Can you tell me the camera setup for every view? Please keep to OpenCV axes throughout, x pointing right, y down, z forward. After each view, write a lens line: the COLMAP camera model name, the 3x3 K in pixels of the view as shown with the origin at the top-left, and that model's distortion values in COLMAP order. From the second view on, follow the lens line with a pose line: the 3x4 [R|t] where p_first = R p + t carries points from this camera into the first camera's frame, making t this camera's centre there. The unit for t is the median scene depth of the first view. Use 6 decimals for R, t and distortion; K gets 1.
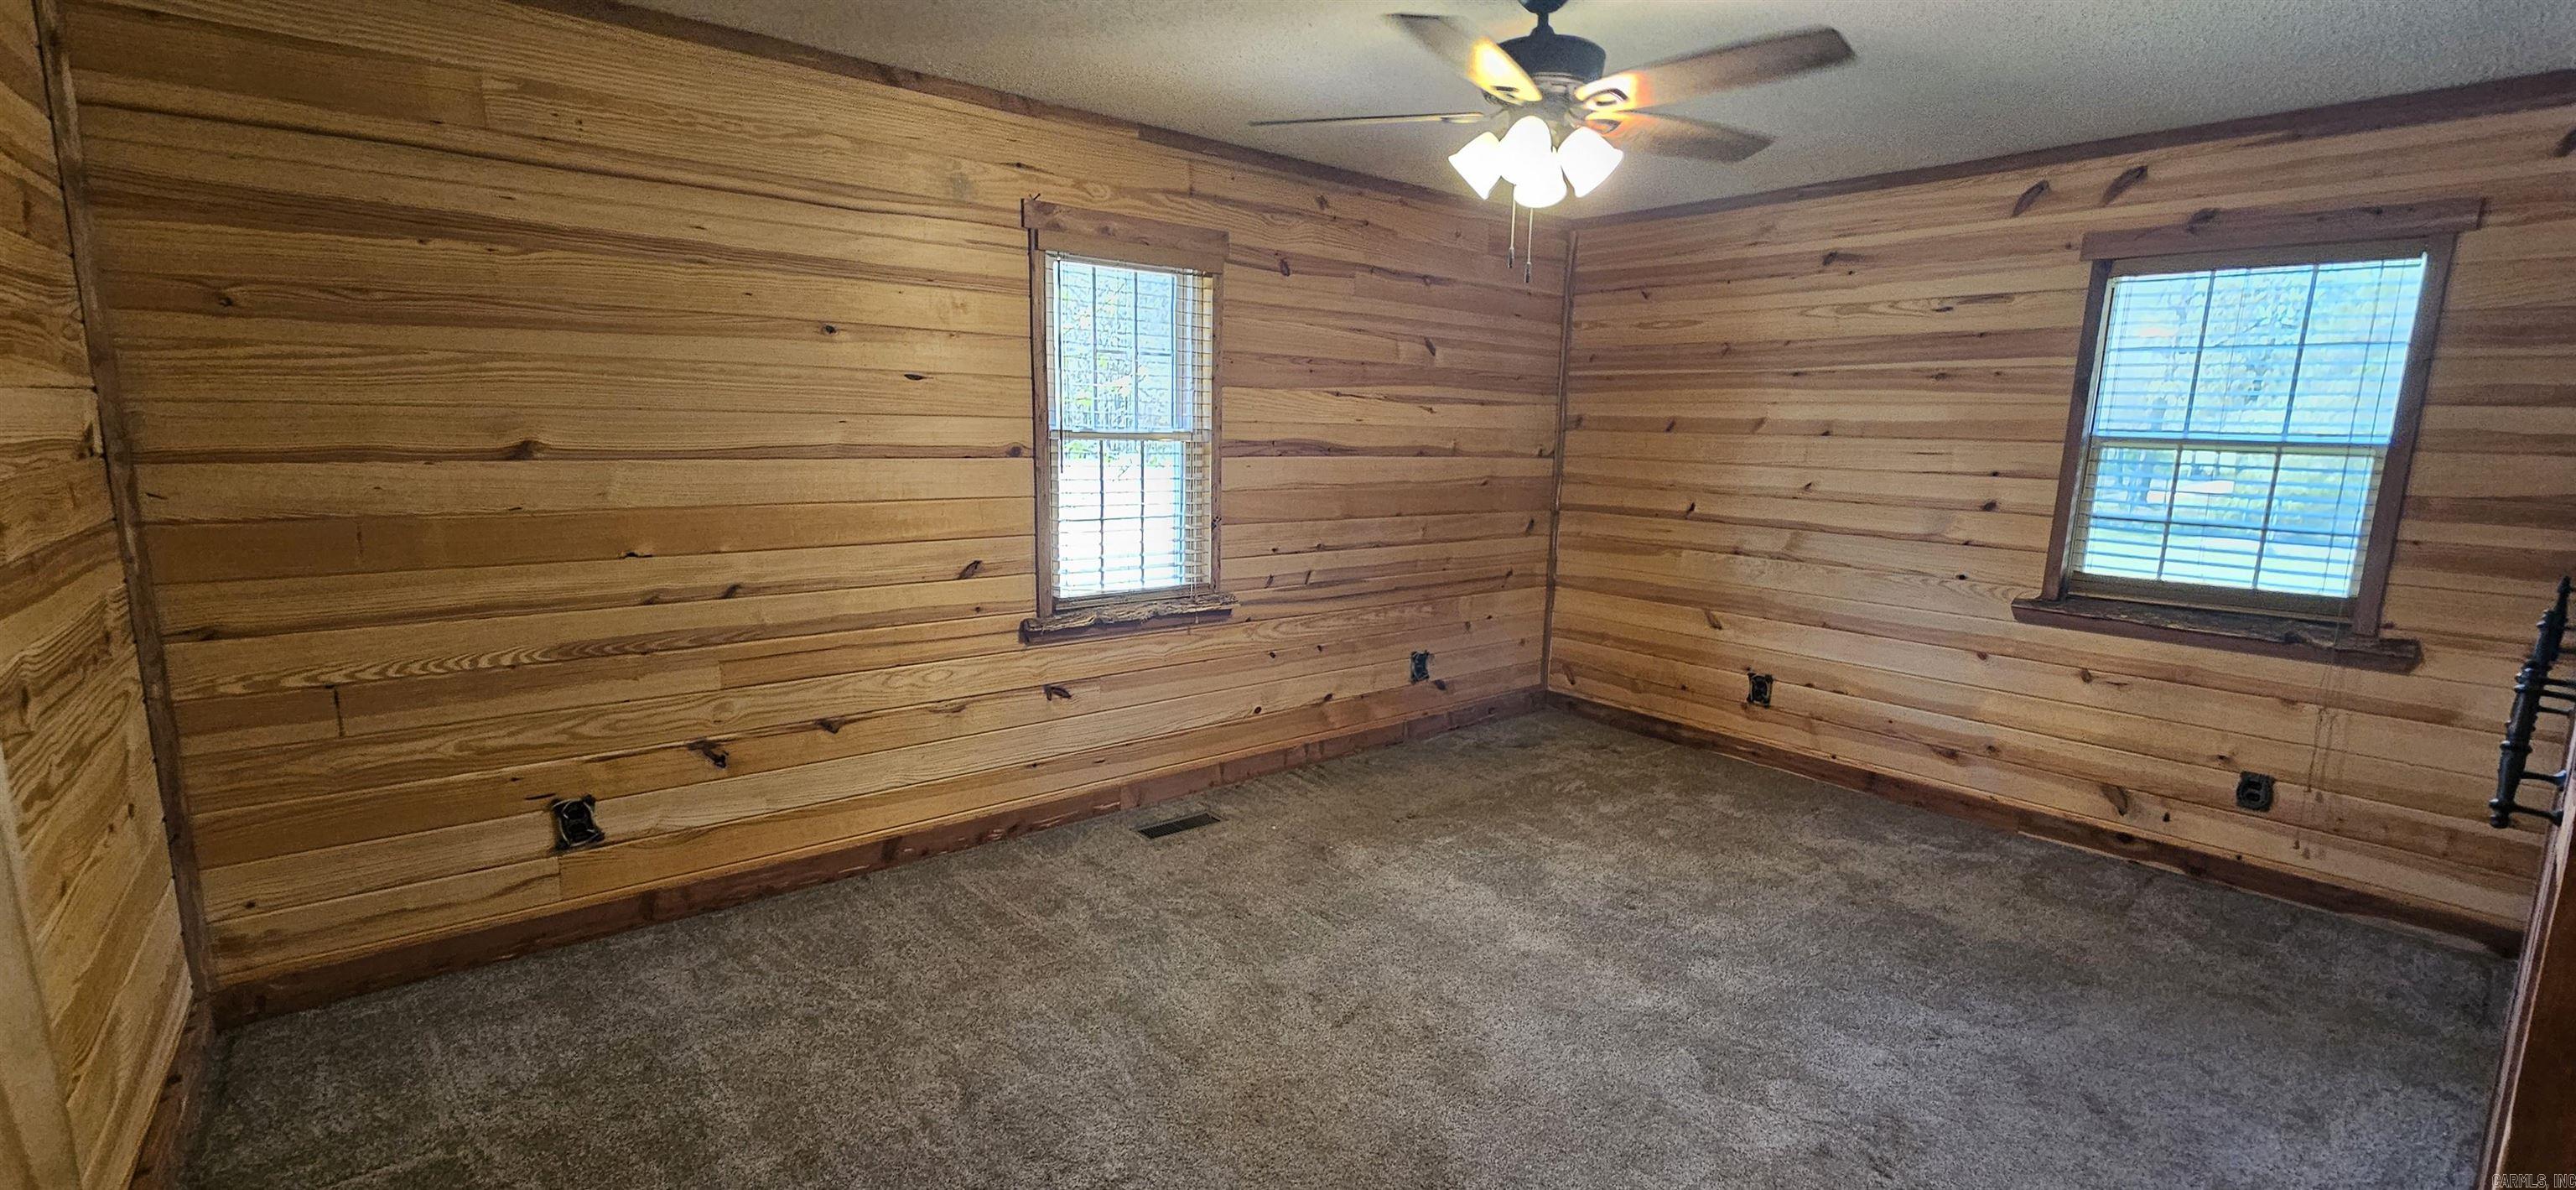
lens RADIAL K [[1058.6, 0, 1292.3], [0, 1058.6, 603.3], [0, 0, 1]] dist [-0.010839, 0.000779]
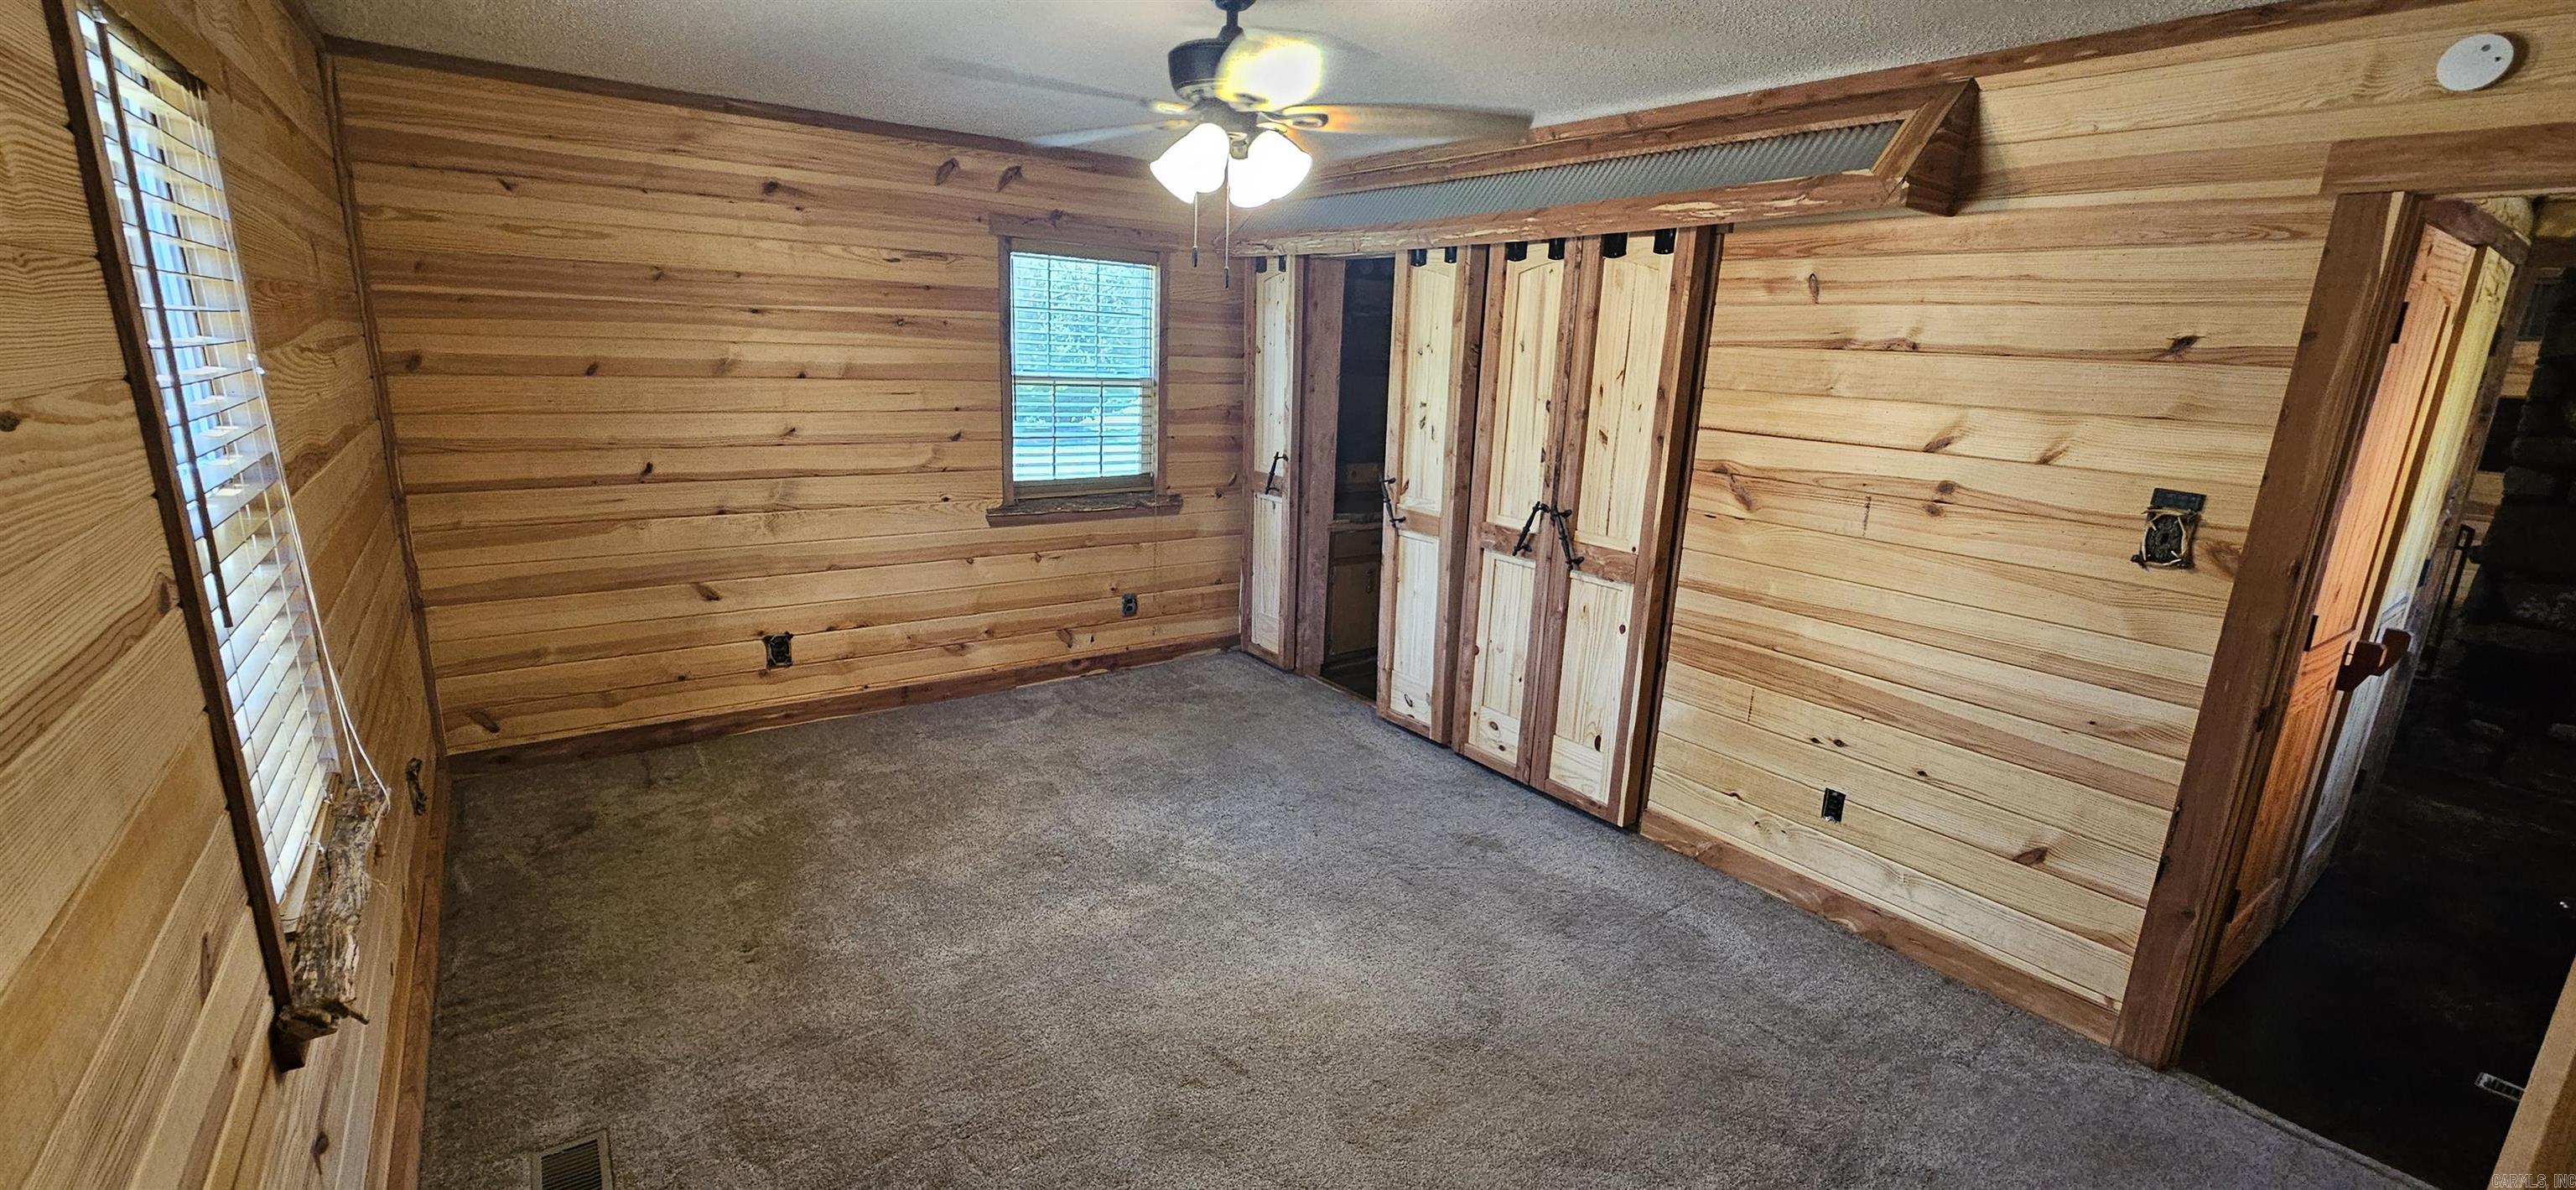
lens RADIAL K [[1058.6, 0, 1298.9], [0, 1058.6, 607.6], [0, 0, 1]] dist [-0.010839, 0.000779]
pose [[0.049778, -0.266372, 0.962584, -0.475446], [0.121271, 0.958260, 0.258904, -0.156779], [-0.991370, 0.103846, 0.080004, 0.503945]]
